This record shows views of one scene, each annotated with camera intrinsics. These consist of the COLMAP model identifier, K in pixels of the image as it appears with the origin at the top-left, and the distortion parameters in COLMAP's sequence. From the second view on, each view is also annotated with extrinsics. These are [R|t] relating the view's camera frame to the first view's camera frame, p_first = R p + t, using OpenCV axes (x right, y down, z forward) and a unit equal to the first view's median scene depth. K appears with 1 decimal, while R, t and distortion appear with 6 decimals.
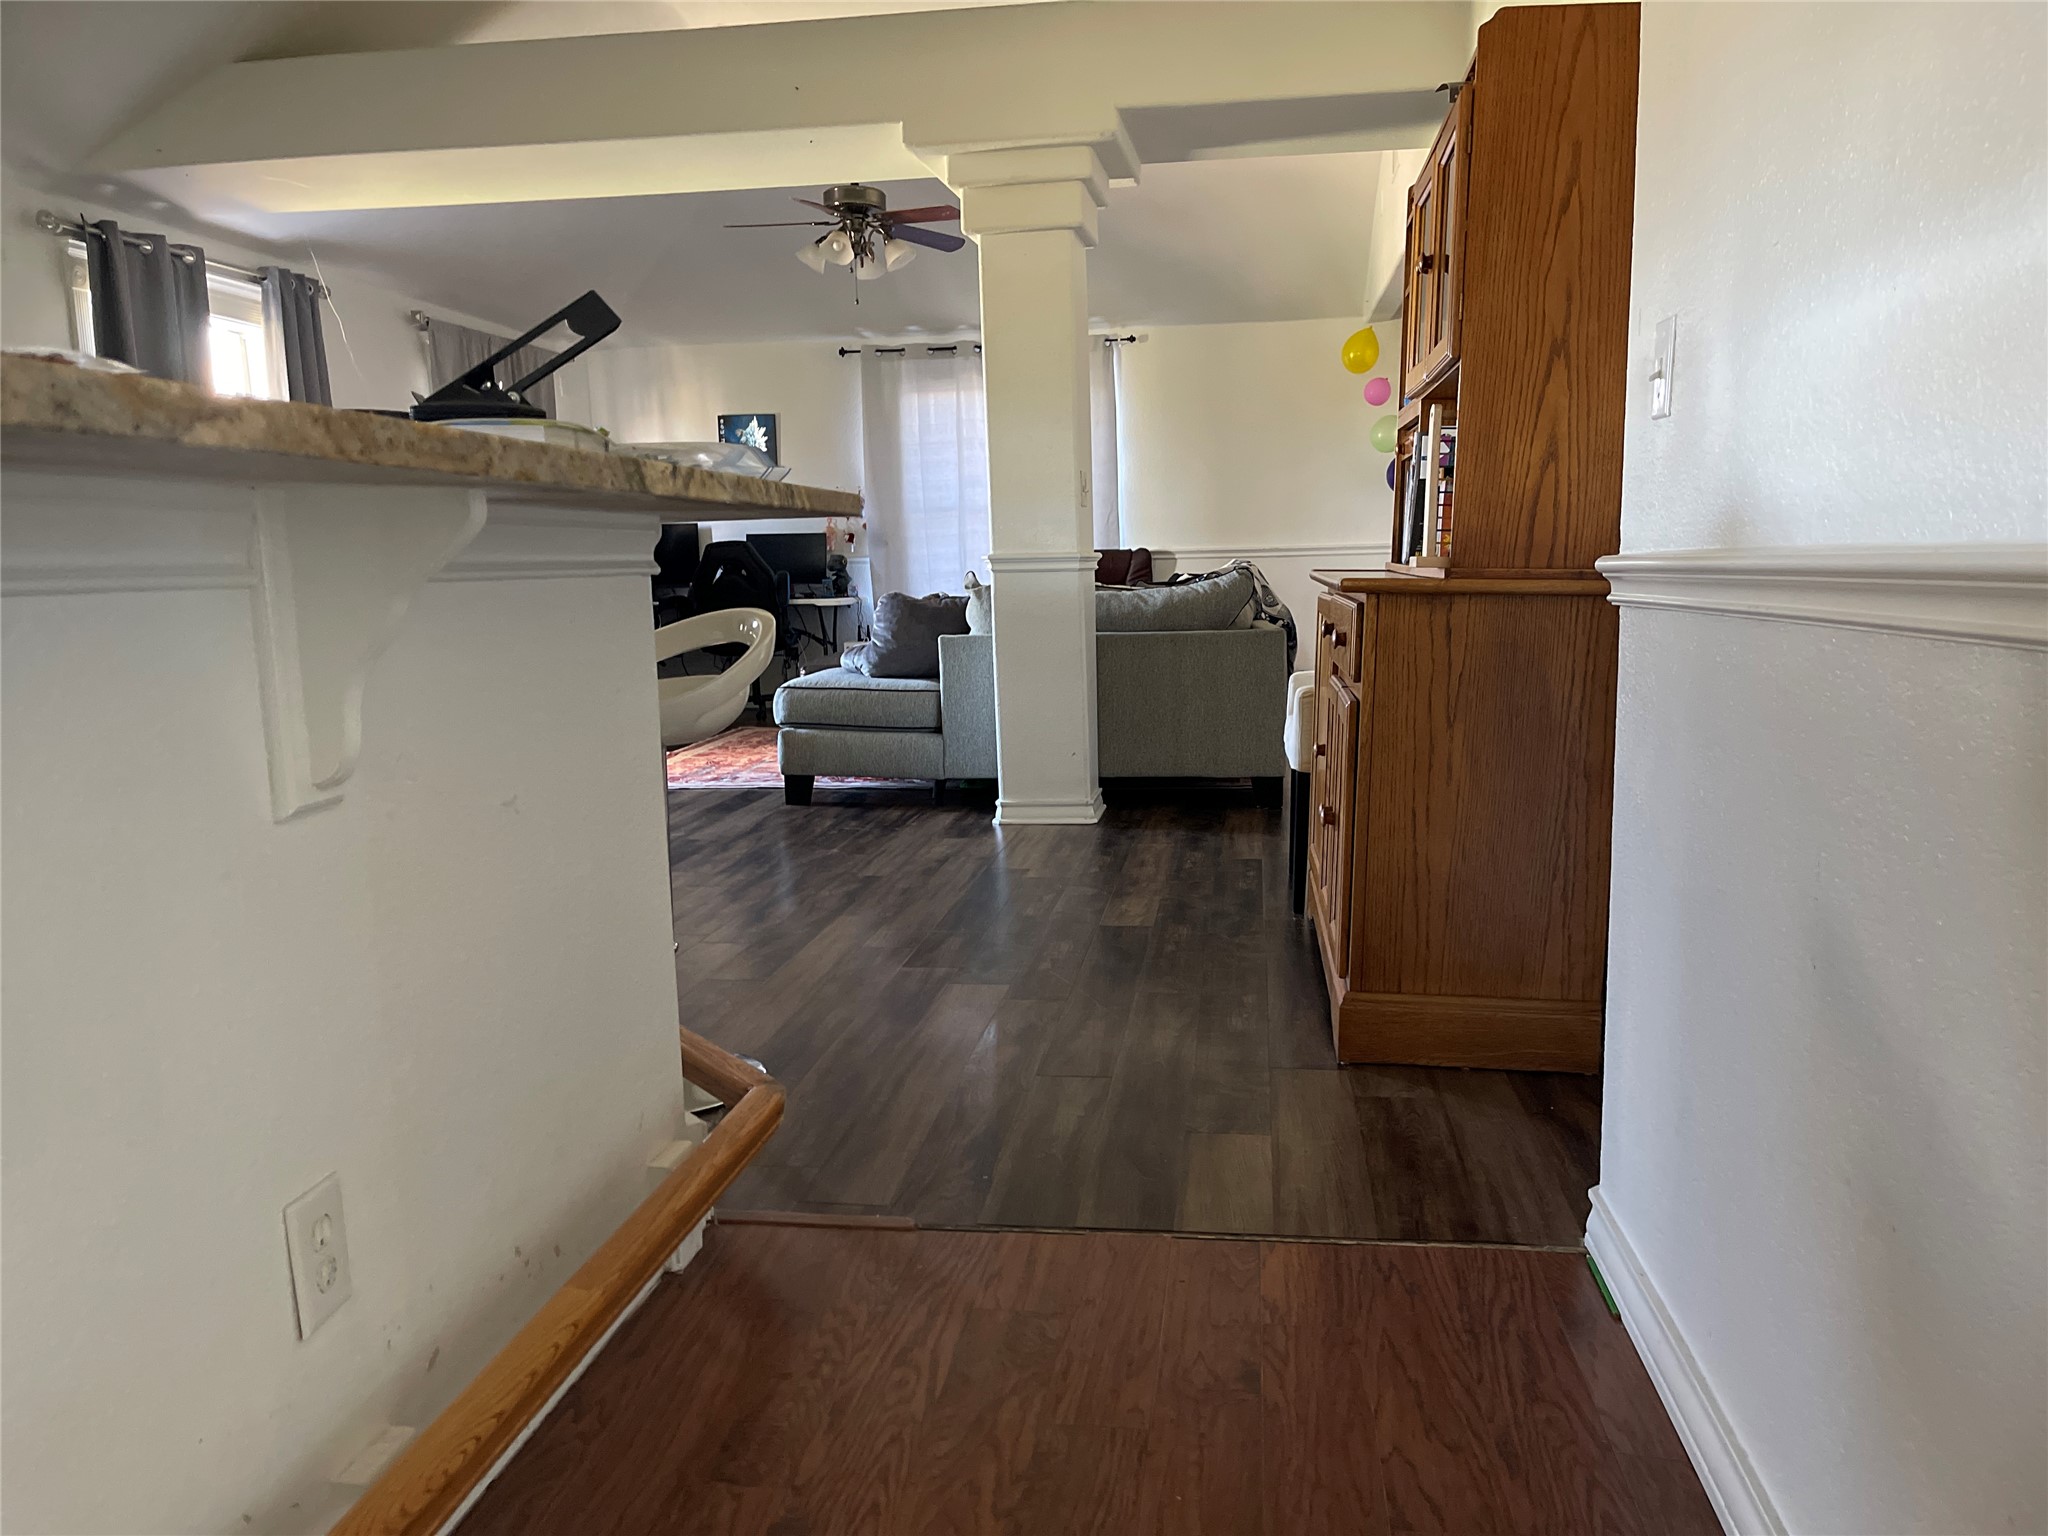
lens RADIAL K [[1553.3, 0, 1031.3], [0, 1553.3, 784.5], [0, 0, 1]] dist [0.056771, -0.036598]
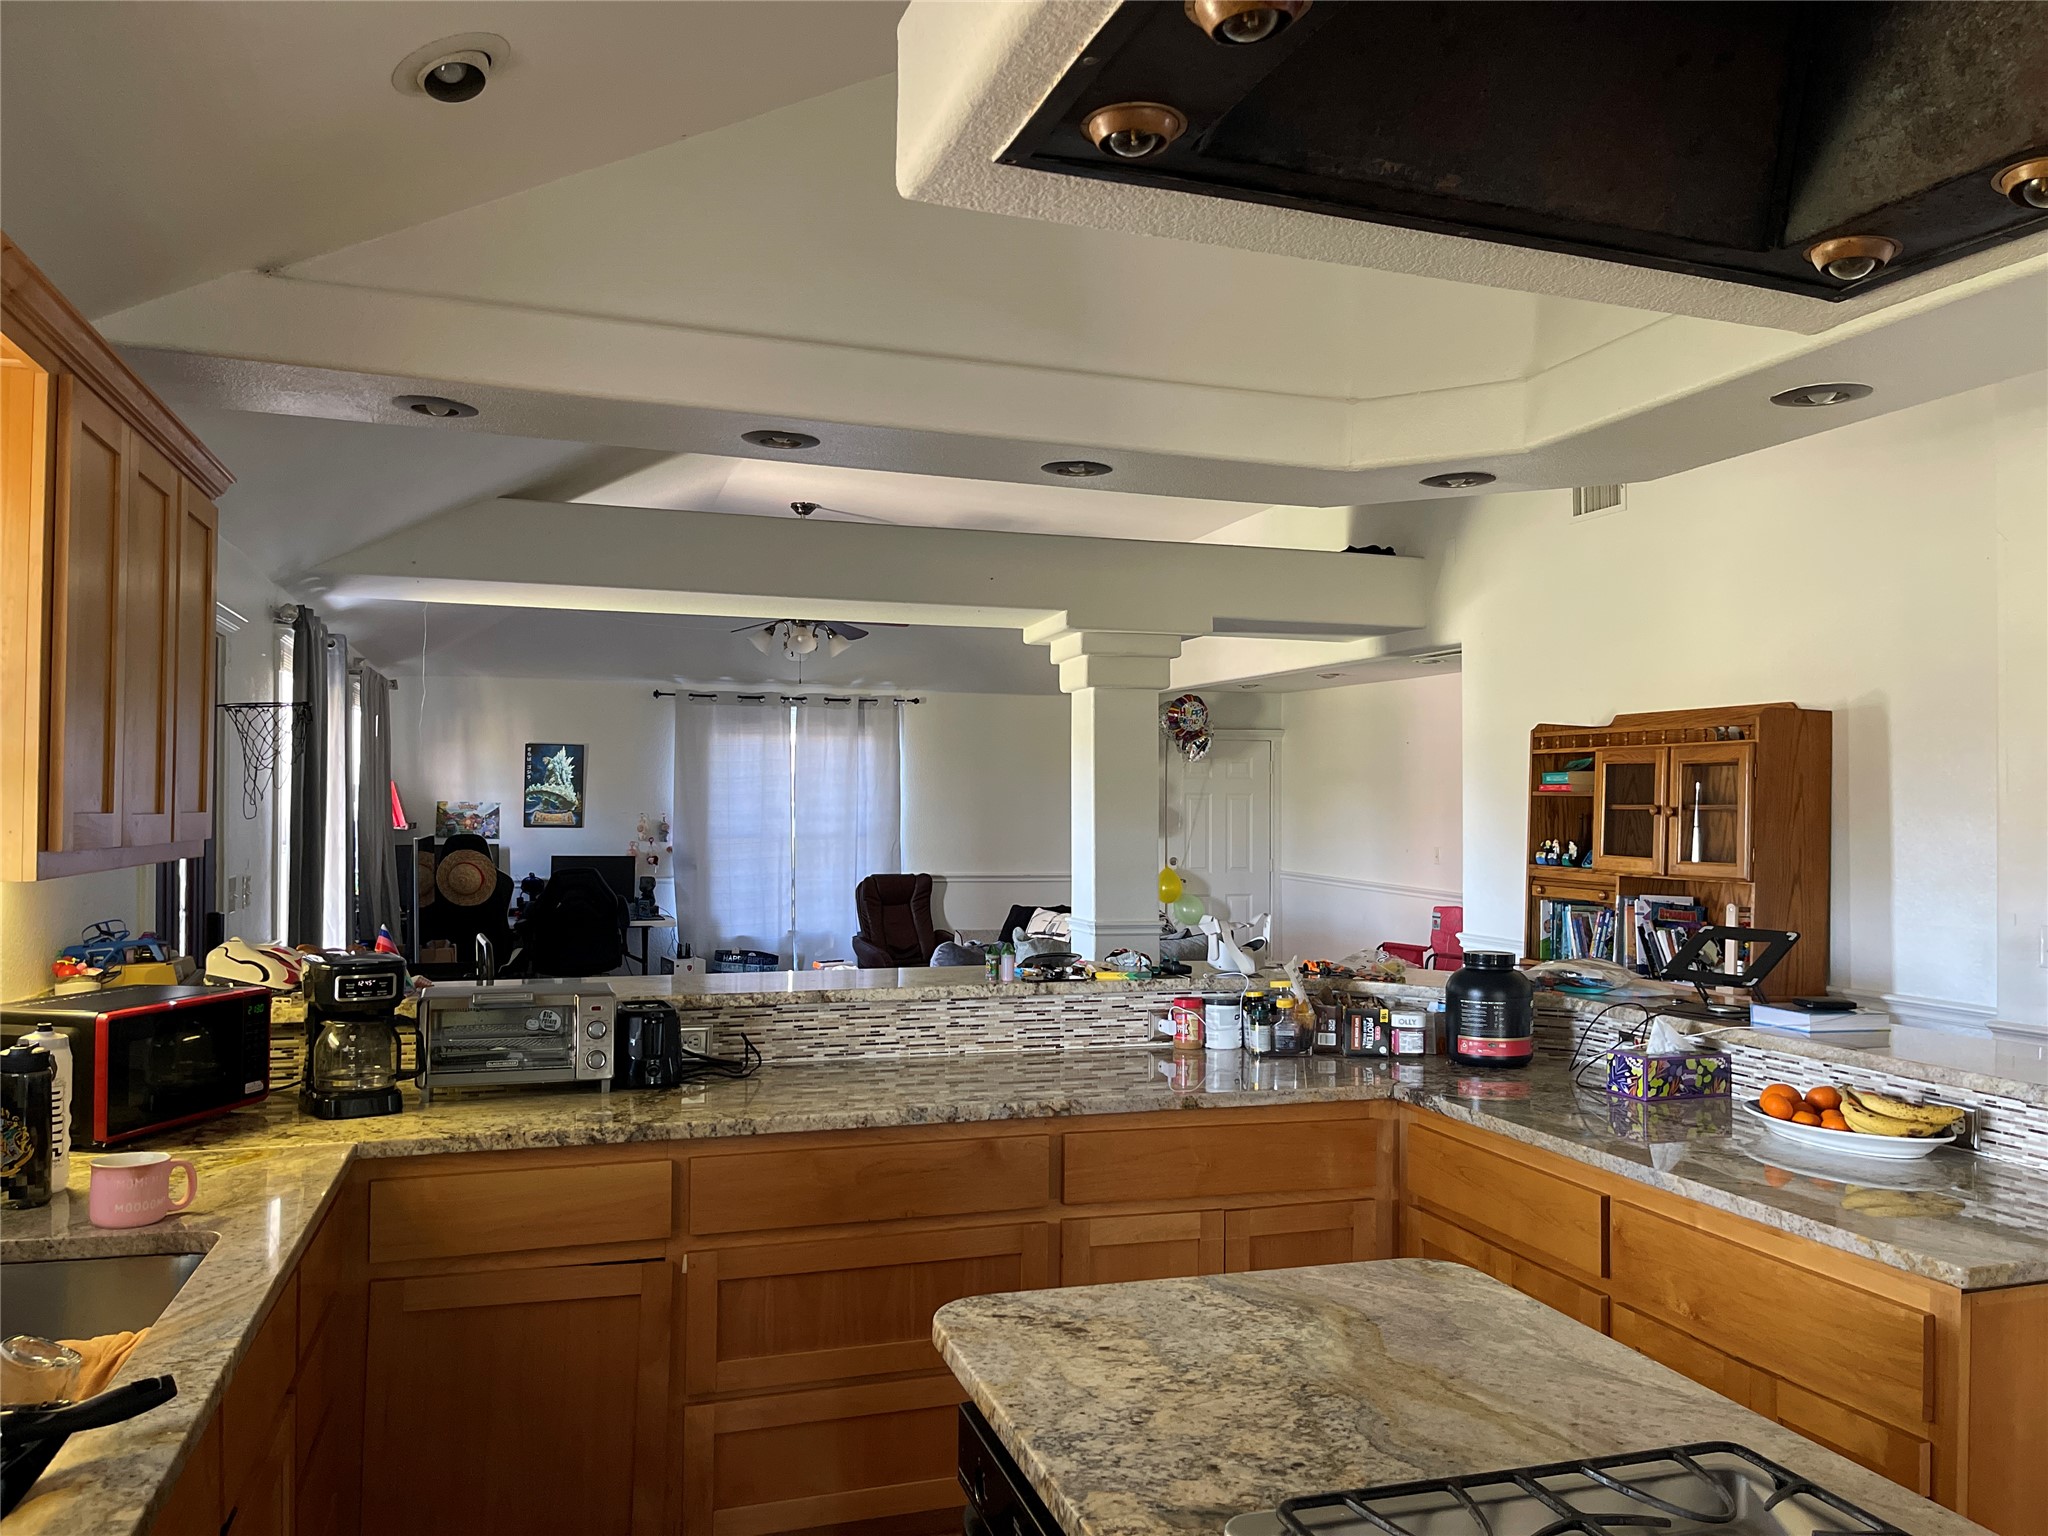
lens RADIAL K [[1553.3, 0, 1025.9], [0, 1553.3, 781.6], [0, 0, 1]] dist [0.056771, -0.036598]
pose [[0.899509, 0.031698, 0.435750, -0.363670], [0.038517, 0.987728, -0.151360, -0.040101], [-0.435201, 0.152934, 0.887250, -0.077908]]
